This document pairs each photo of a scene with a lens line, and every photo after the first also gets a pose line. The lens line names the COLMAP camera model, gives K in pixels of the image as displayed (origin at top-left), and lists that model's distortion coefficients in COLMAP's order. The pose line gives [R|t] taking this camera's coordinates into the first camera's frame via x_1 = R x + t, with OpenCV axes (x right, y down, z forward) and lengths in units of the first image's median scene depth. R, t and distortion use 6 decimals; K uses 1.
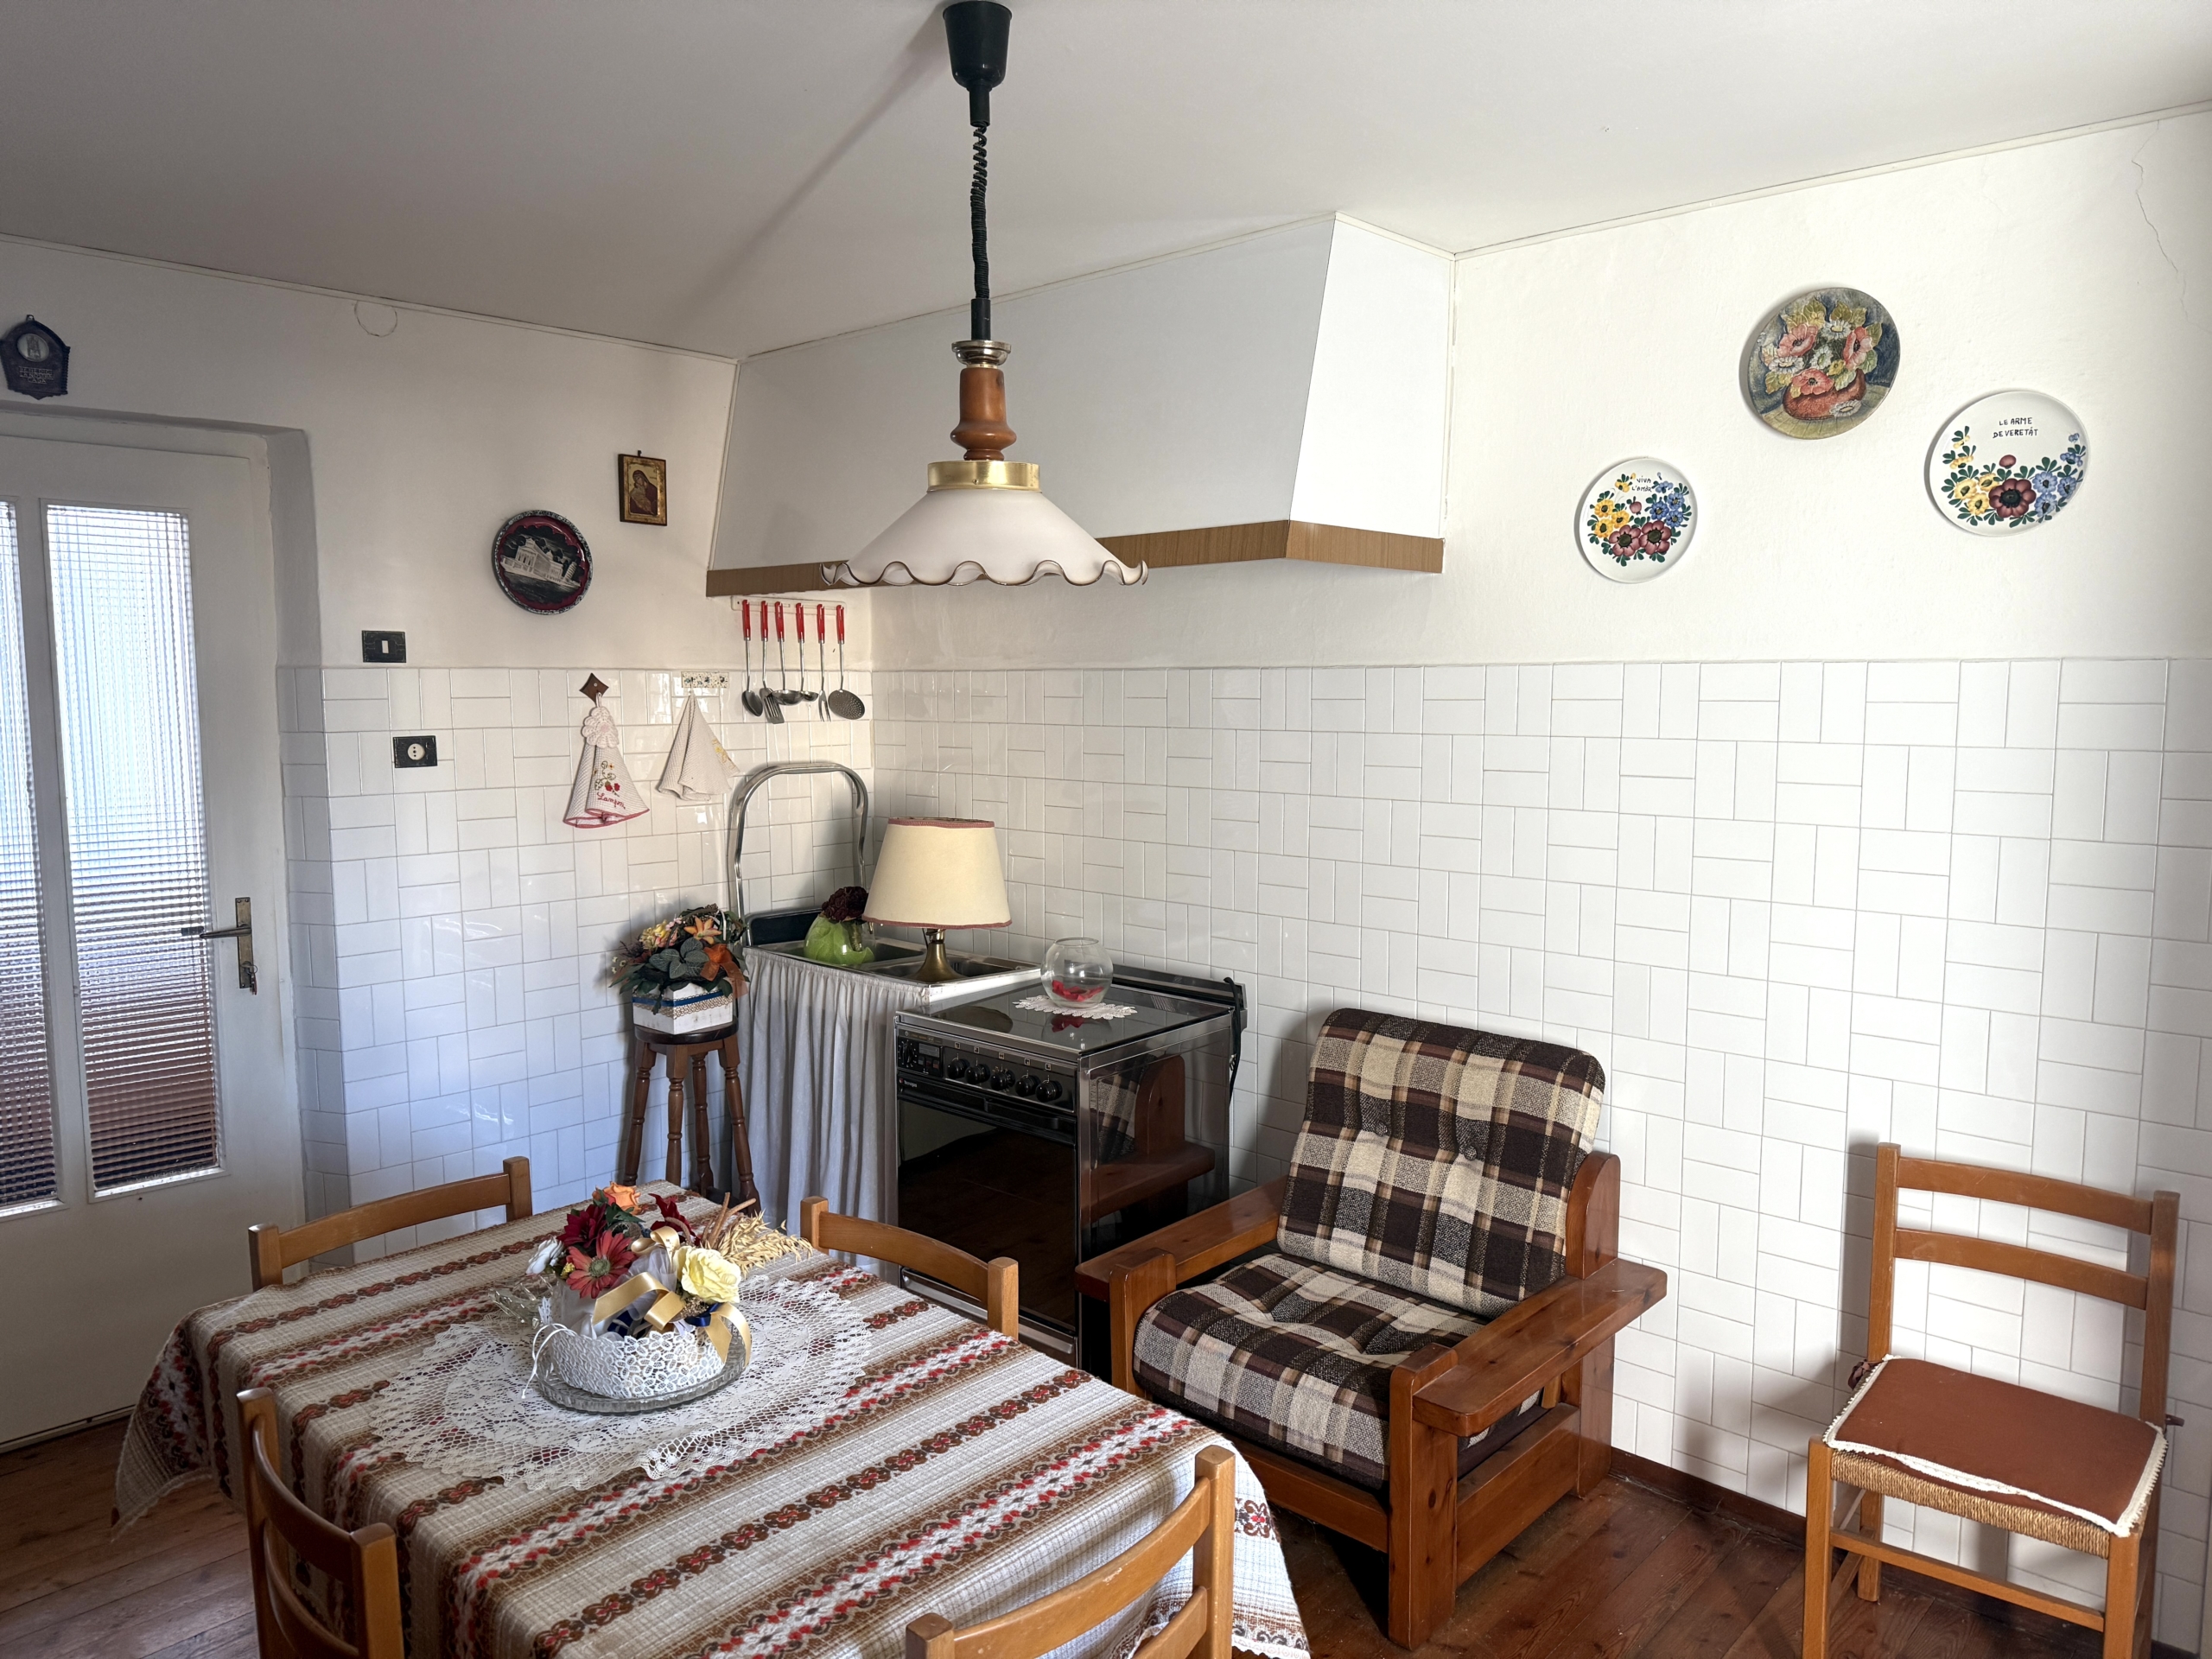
lens RADIAL K [[1544.2, 0, 1110.9], [0, 1544.2, 835.5], [0, 0, 1]] dist [0.087194, -0.122770]
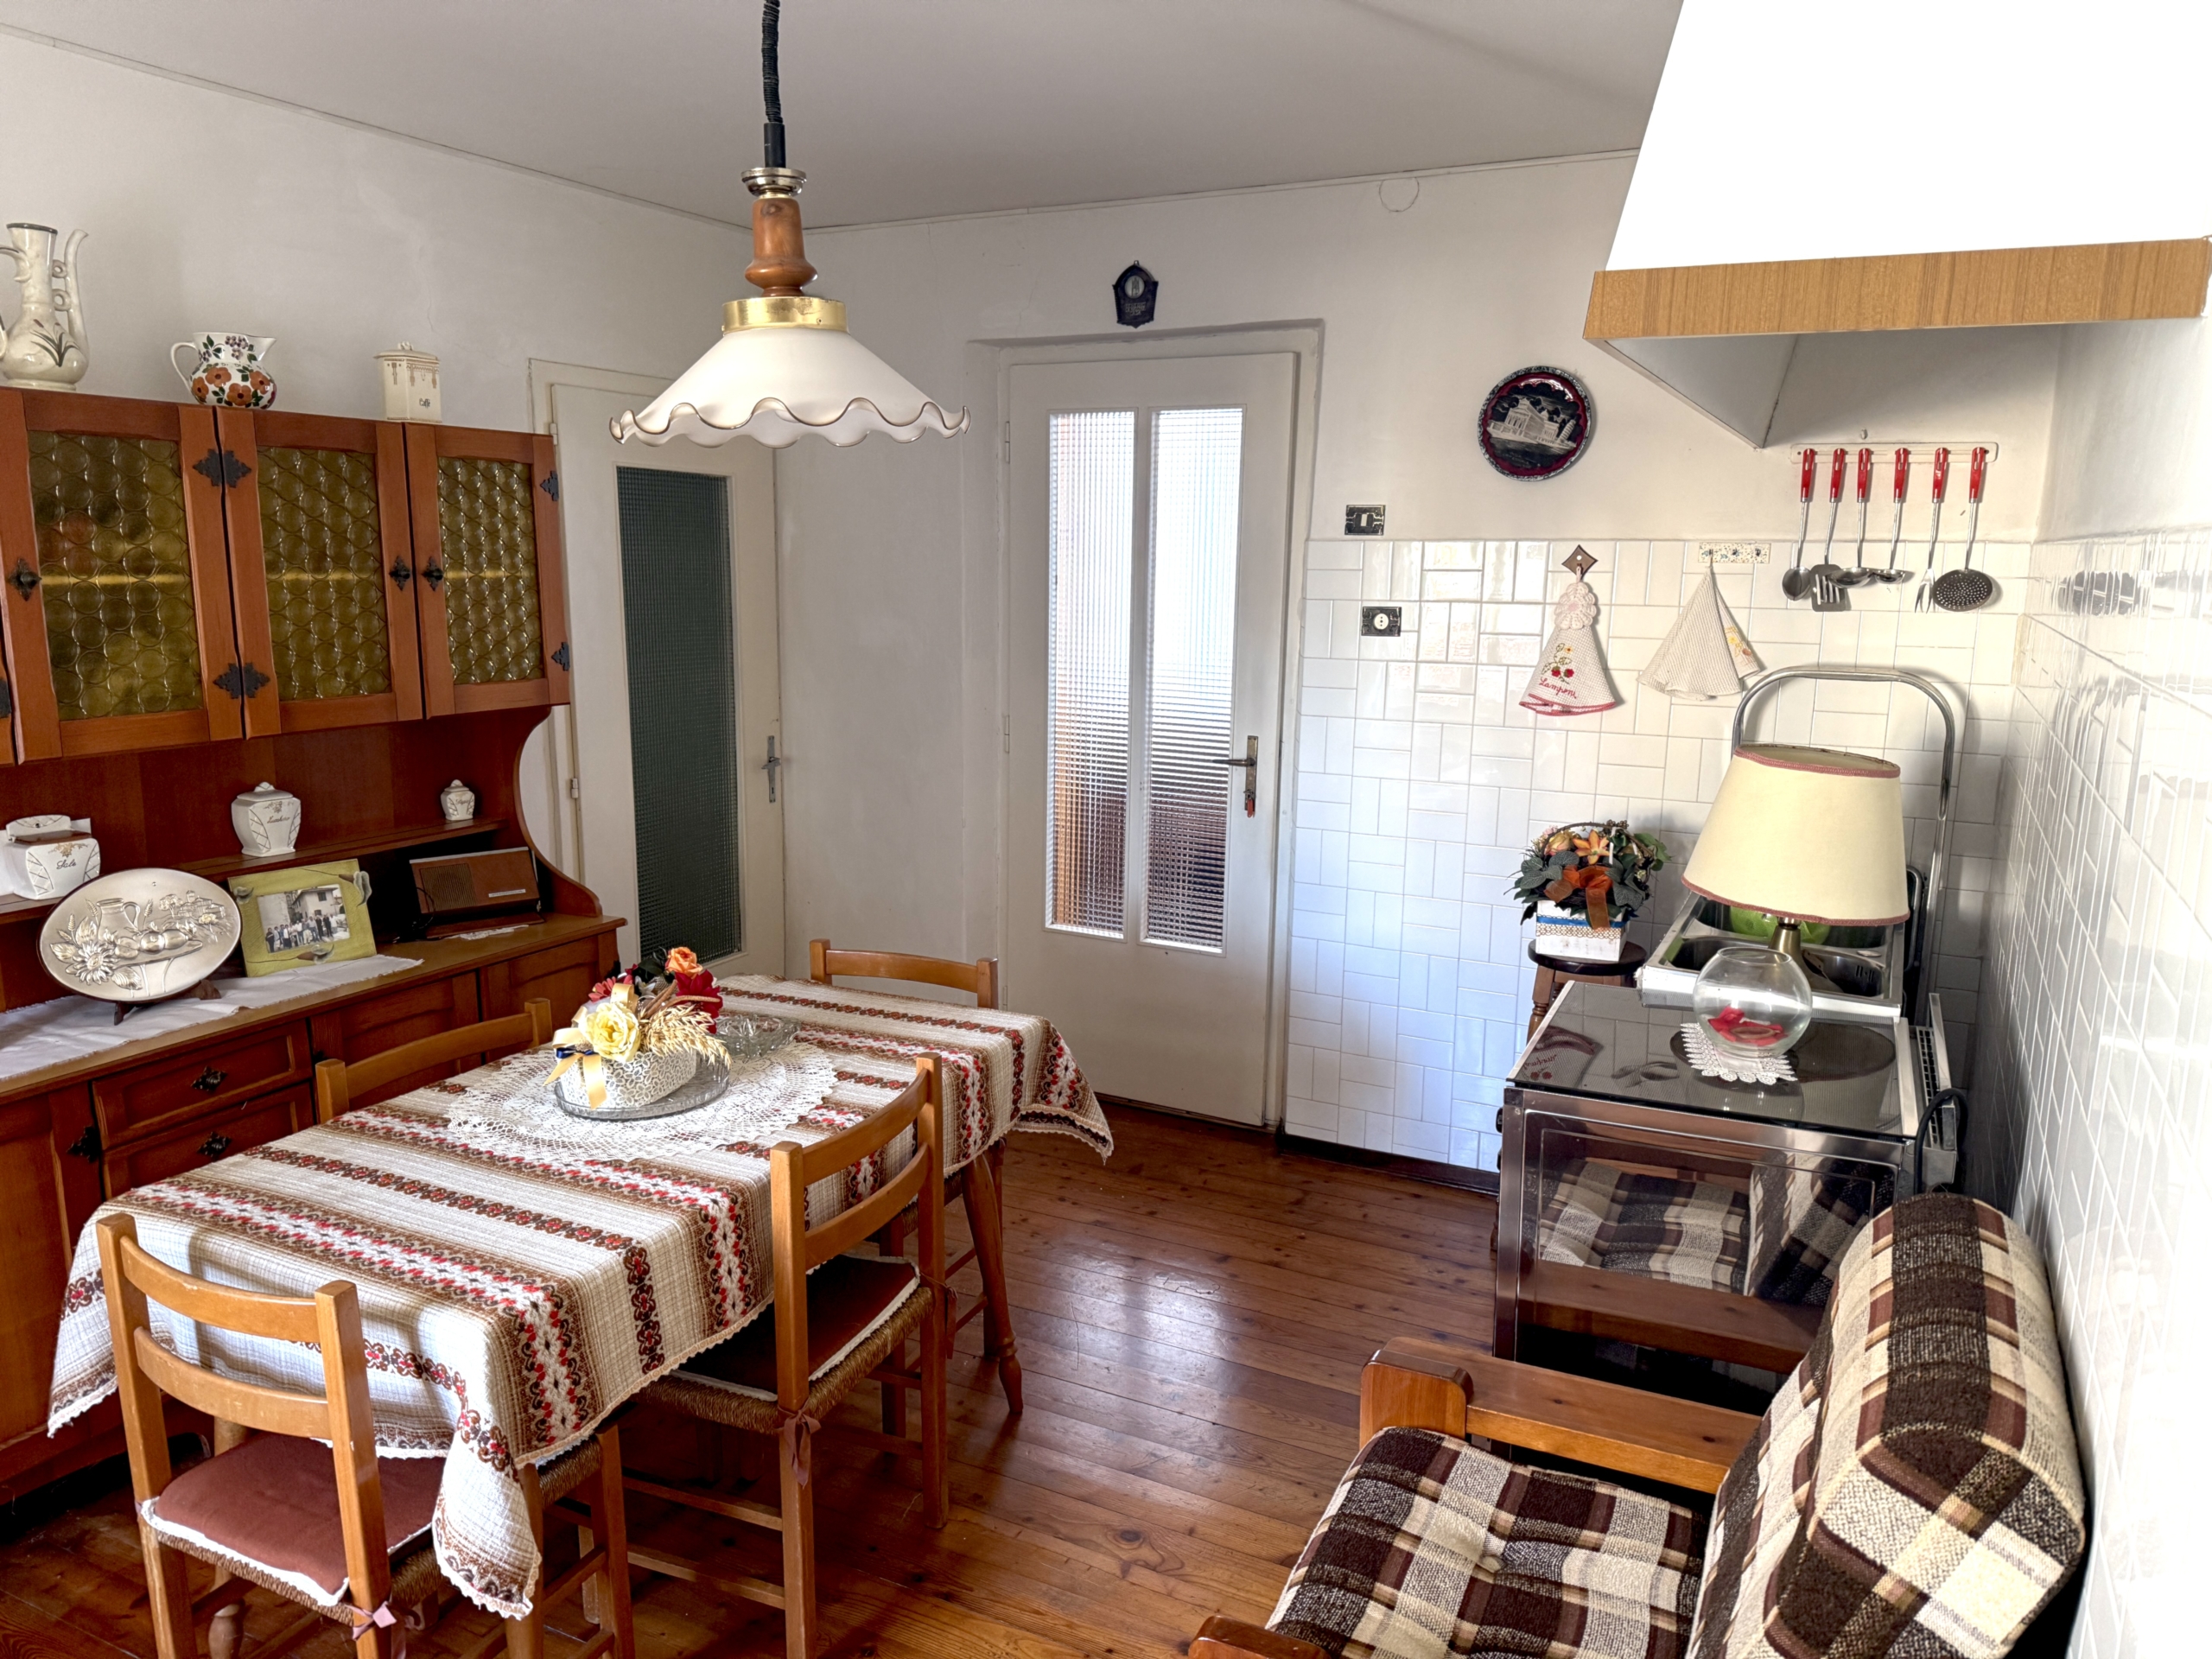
lens RADIAL K [[1544.2, 0, 1110.9], [0, 1544.2, 835.5], [0, 0, 1]] dist [0.087194, -0.122770]
pose [[0.274425, 0.178107, -0.944970, 0.548586], [-0.111069, 0.981991, 0.152830, -0.054026], [0.955172, 0.063017, 0.289265, 0.569160]]
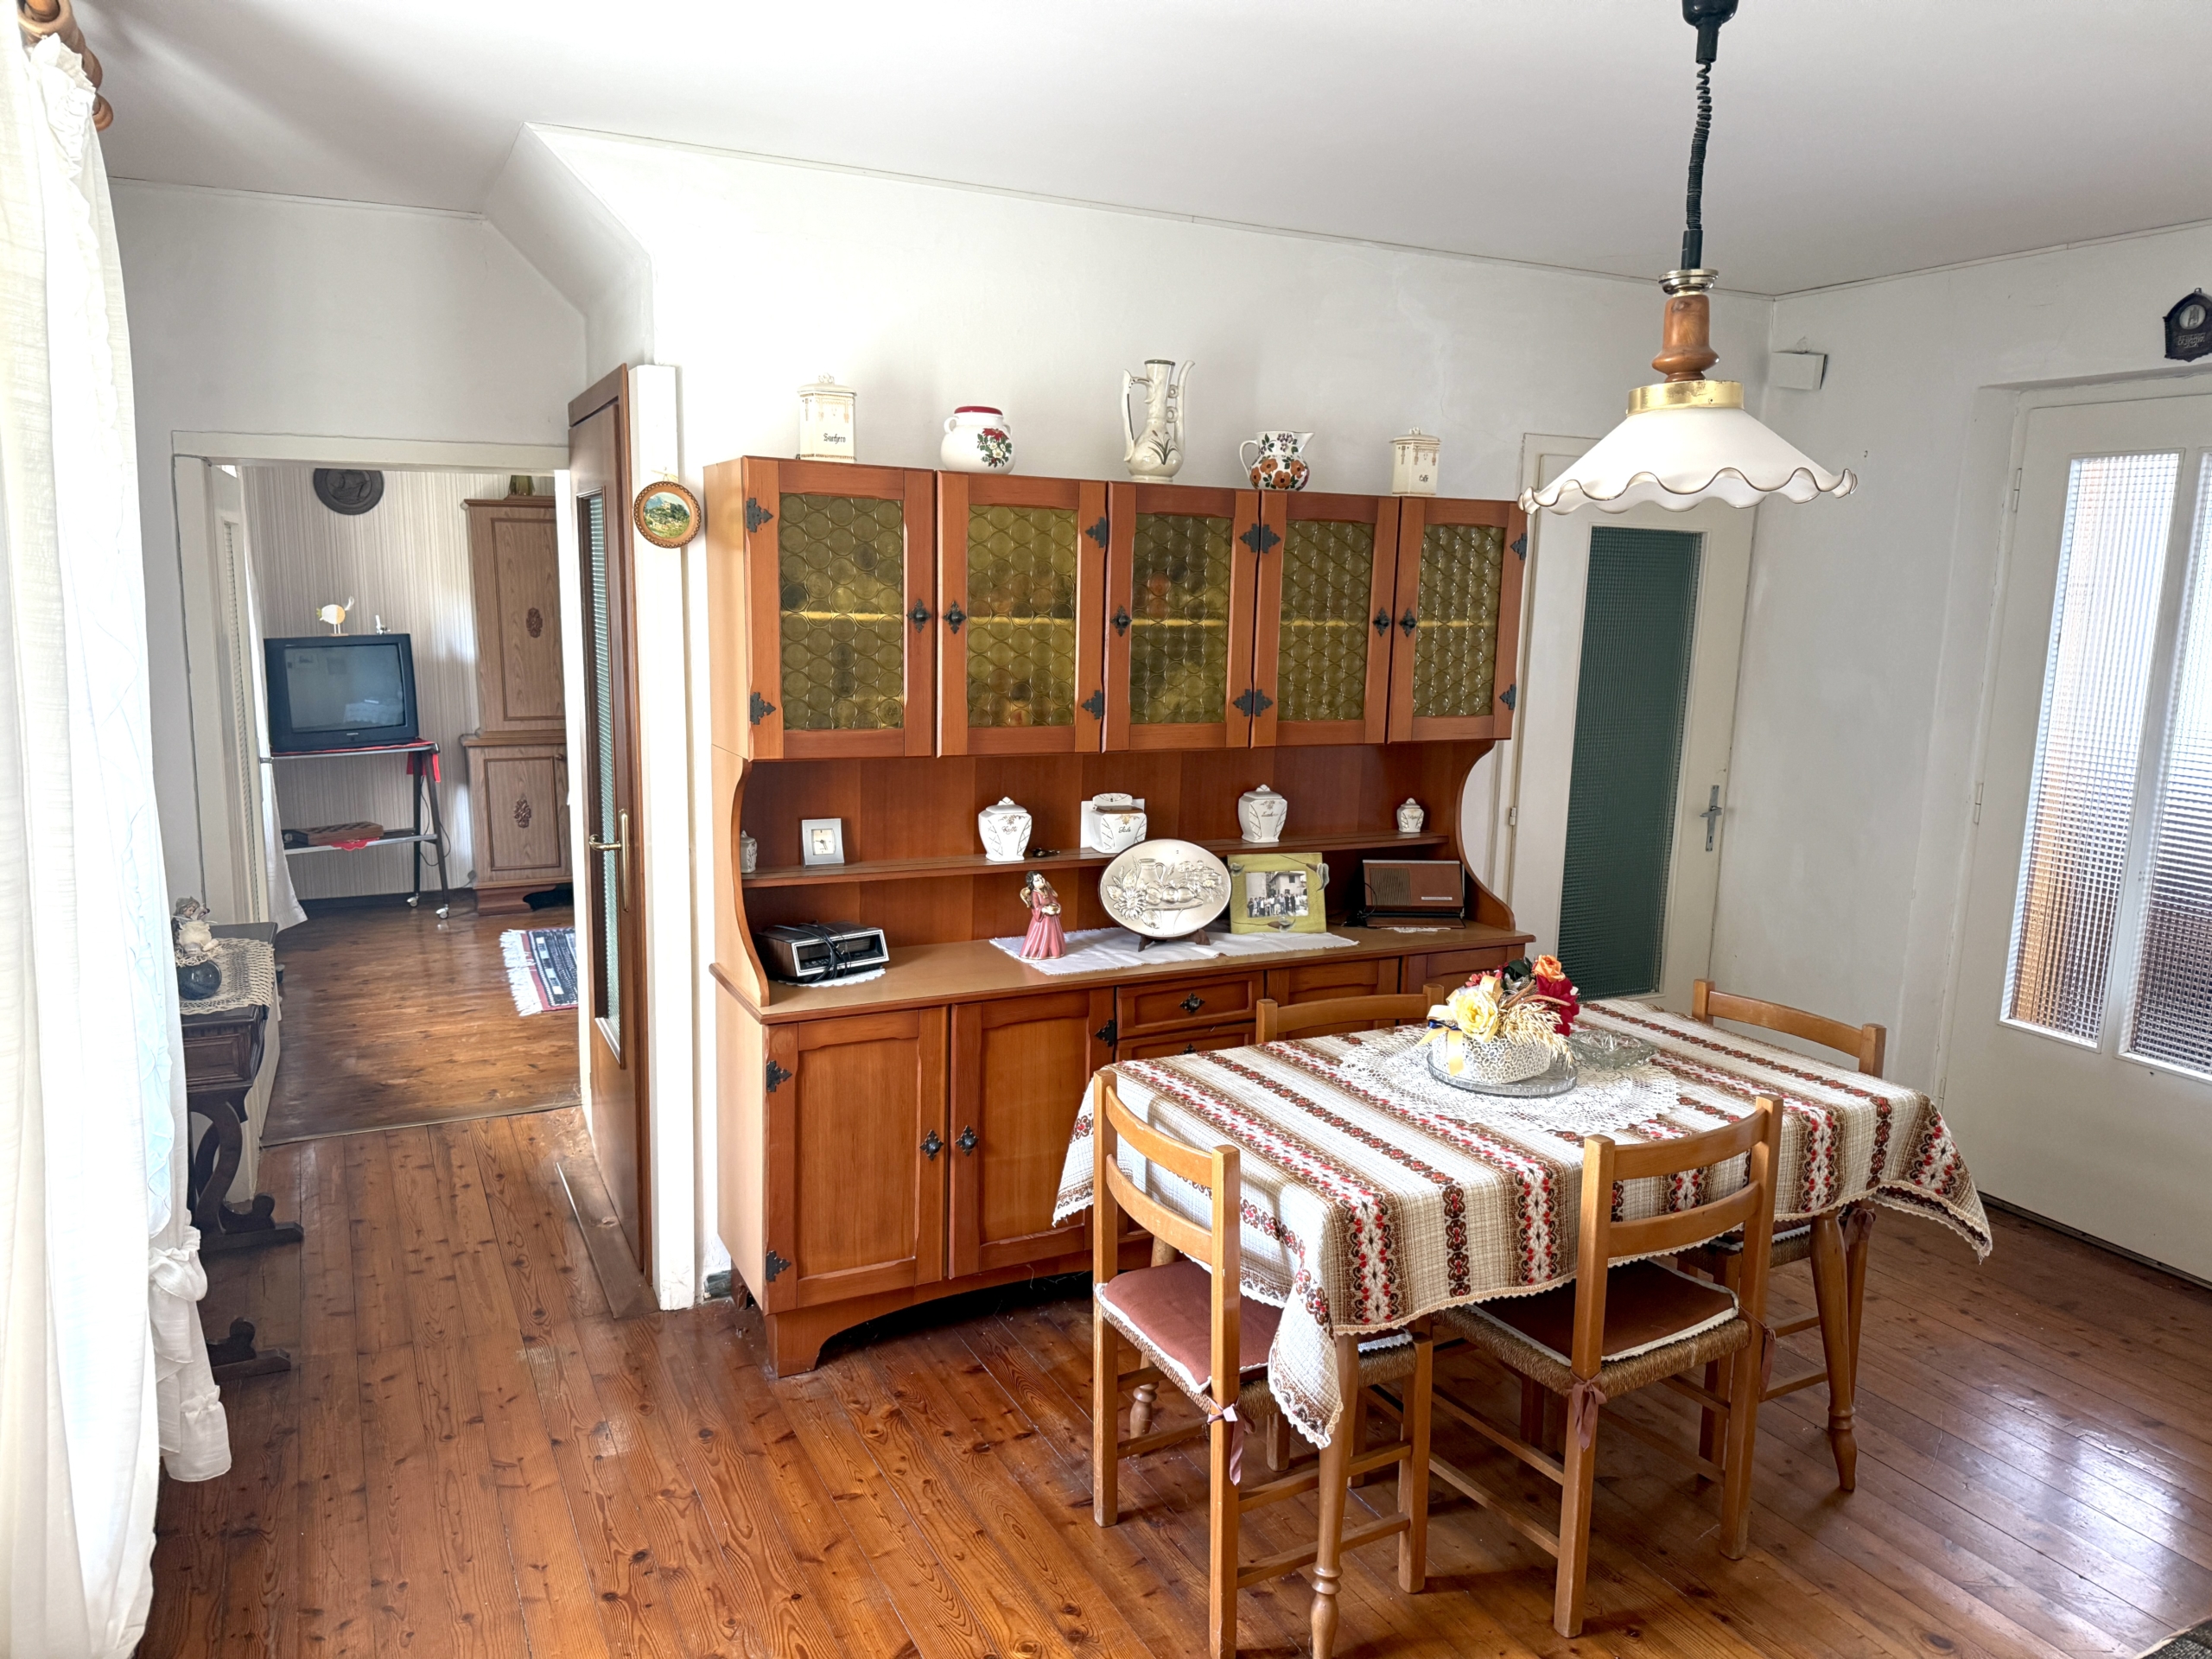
lens RADIAL K [[1527.3, 0, 1055.1], [0, 1527.3, 842.1], [0, 0, 1]] dist [0.032346, -0.054599]
pose [[-0.382727, 0.146416, -0.912185, 0.640708], [-0.115427, 0.972047, 0.204454, -0.061768], [0.916622, 0.183541, -0.355128, 0.628342]]
